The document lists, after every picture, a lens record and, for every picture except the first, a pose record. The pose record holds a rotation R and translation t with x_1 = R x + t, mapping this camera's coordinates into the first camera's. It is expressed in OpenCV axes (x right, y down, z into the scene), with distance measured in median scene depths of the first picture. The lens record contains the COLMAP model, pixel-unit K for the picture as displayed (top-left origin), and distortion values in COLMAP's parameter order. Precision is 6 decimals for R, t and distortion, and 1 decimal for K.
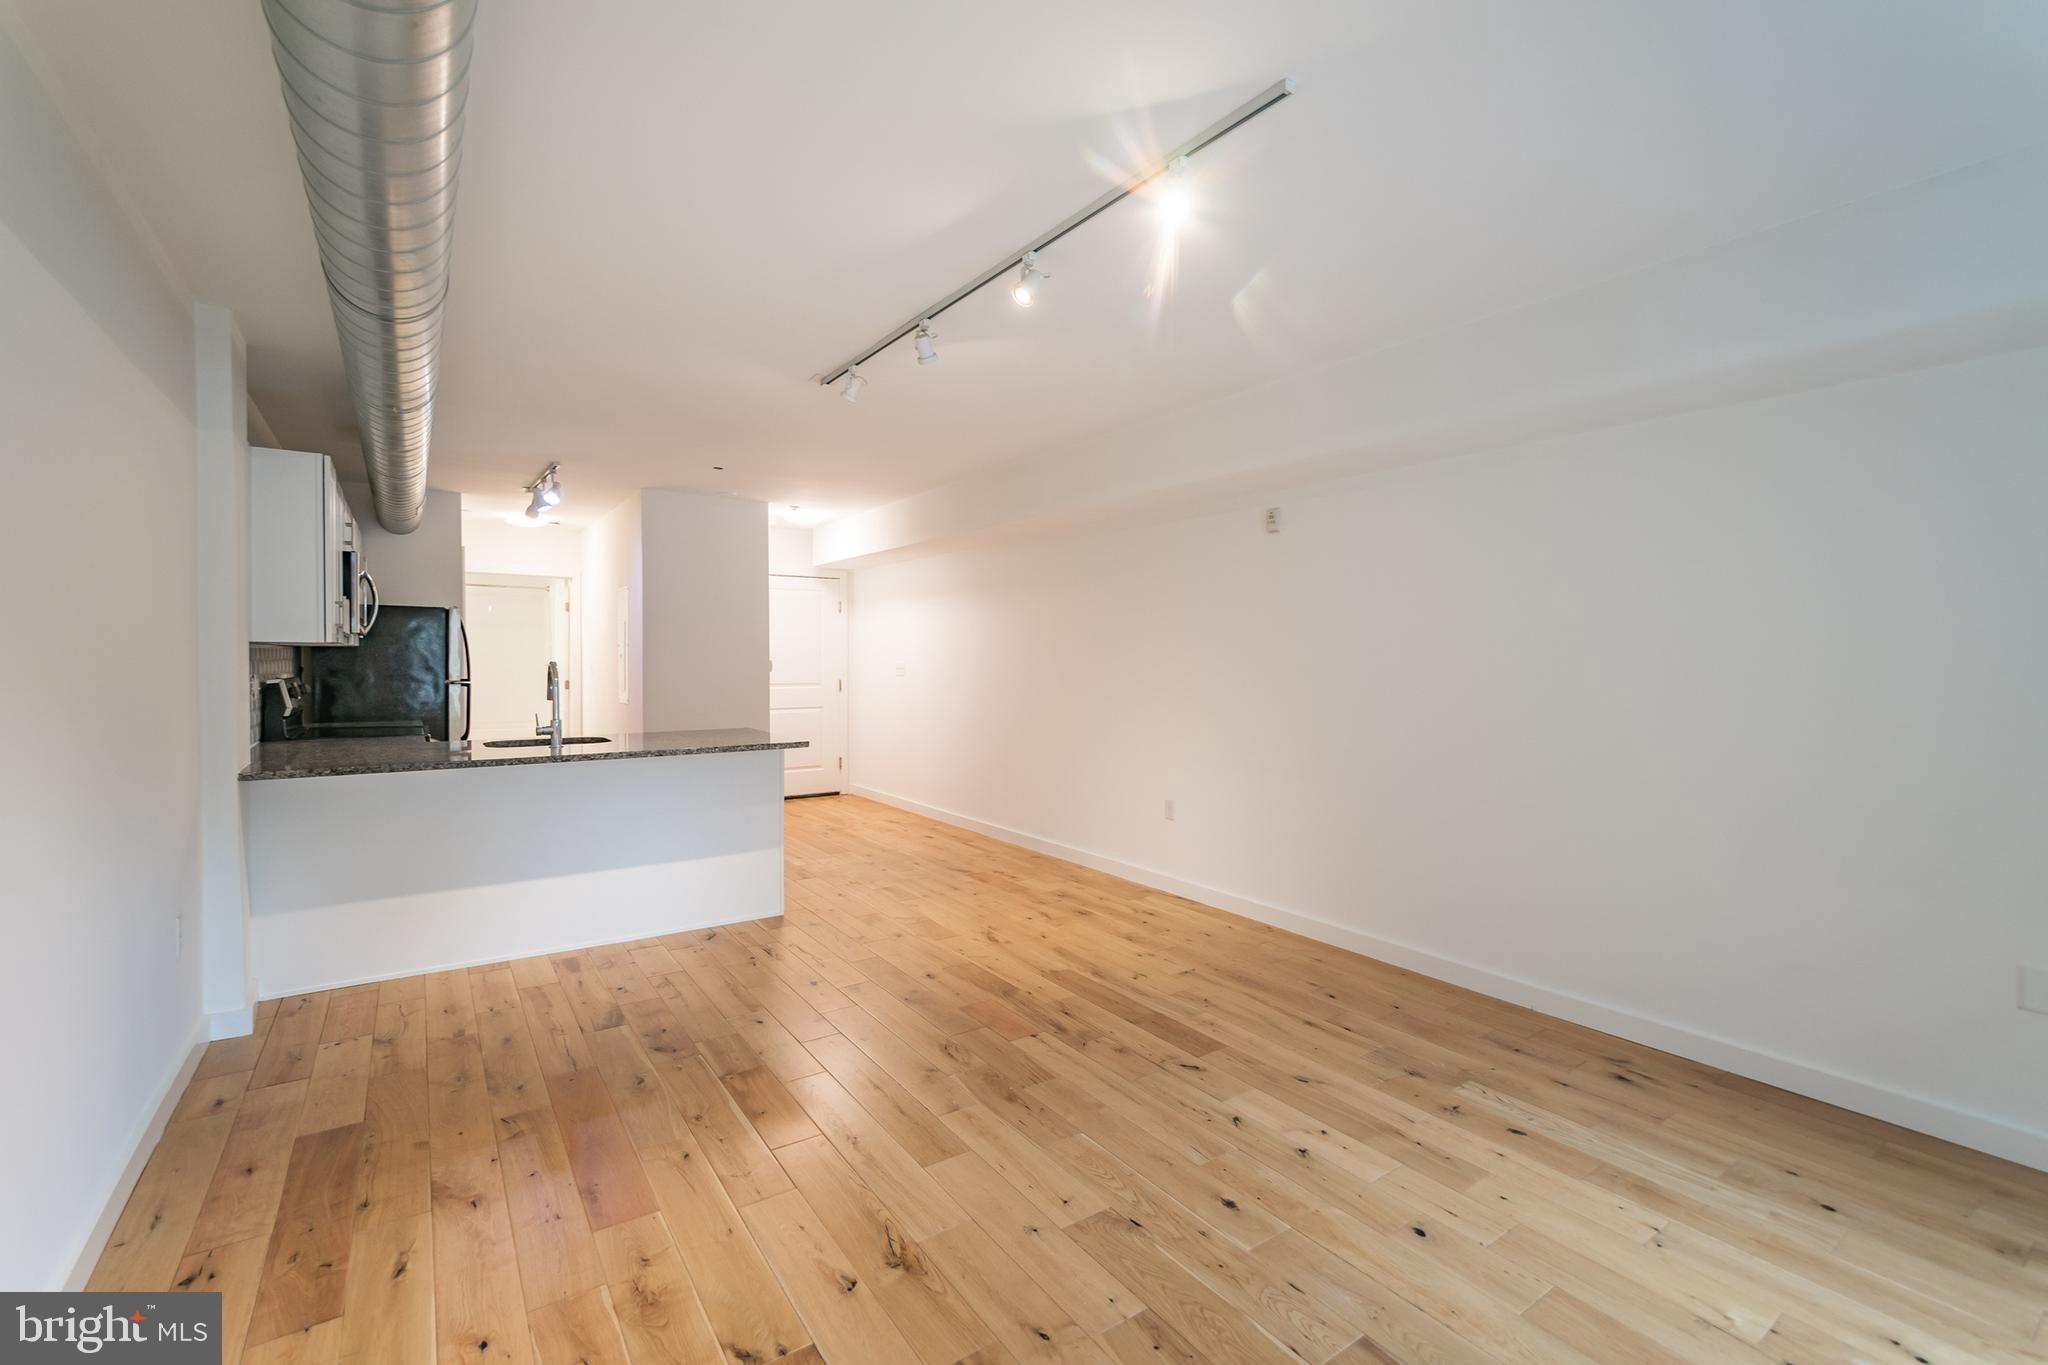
lens RADIAL K [[891.2, 0, 1034.8], [0, 891.2, 675.5], [0, 0, 1]] dist [0.000250, 0.000080]
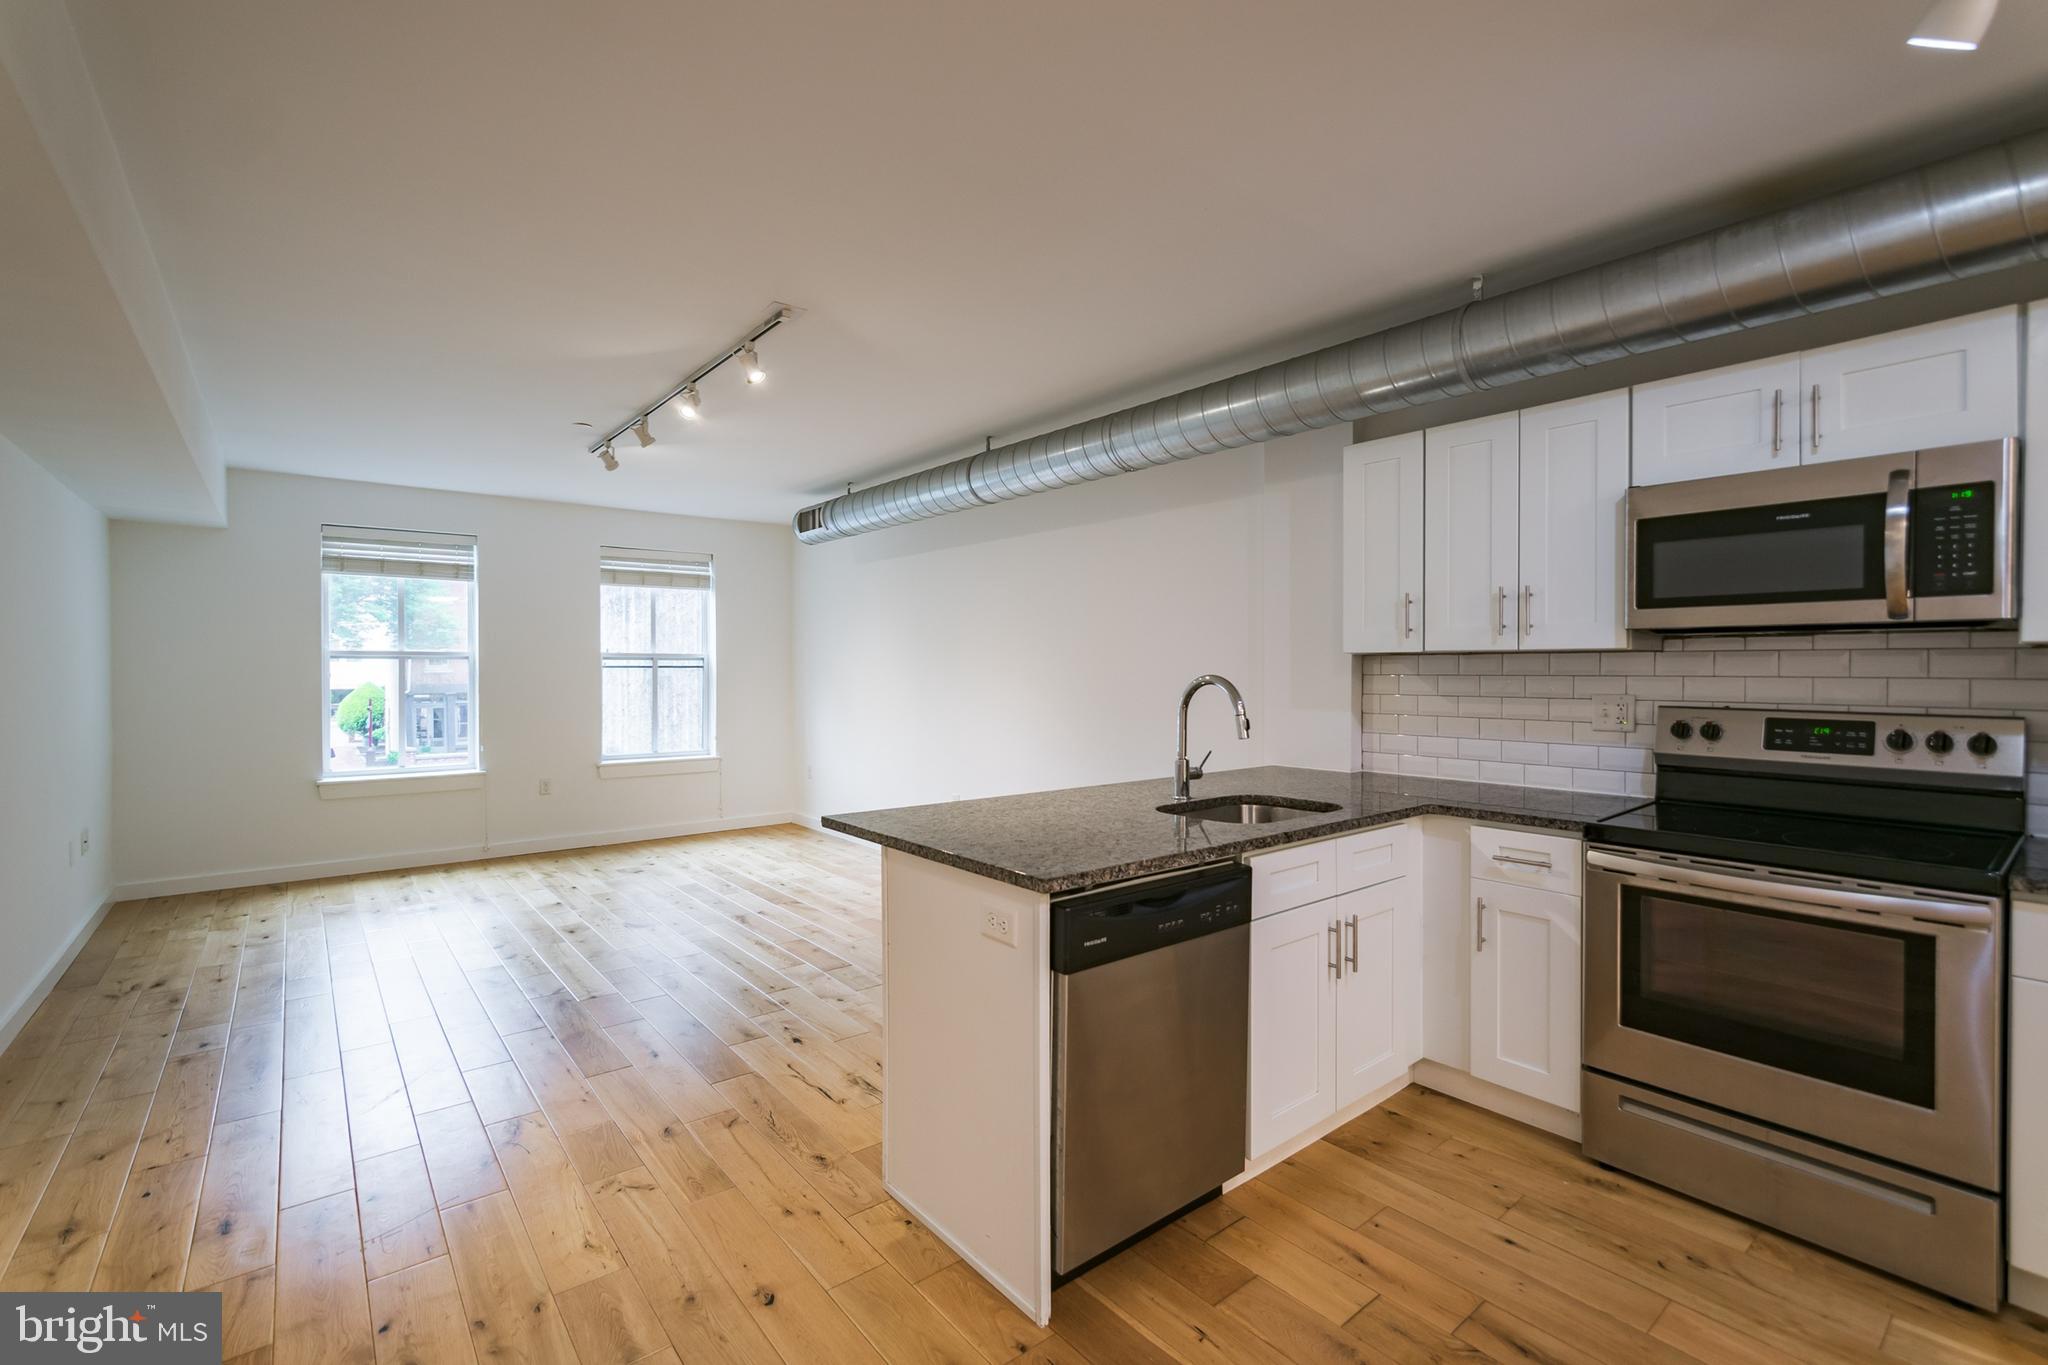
lens RADIAL K [[898.4, 0, 1030.2], [0, 898.4, 674.9], [0, 0, 1]] dist [-0.000808, 0.000129]
pose [[-0.996688, -0.004302, -0.081211, -0.477948], [-0.006626, 0.999576, 0.028370, -0.046355], [0.081055, 0.028814, -0.996293, 2.221805]]
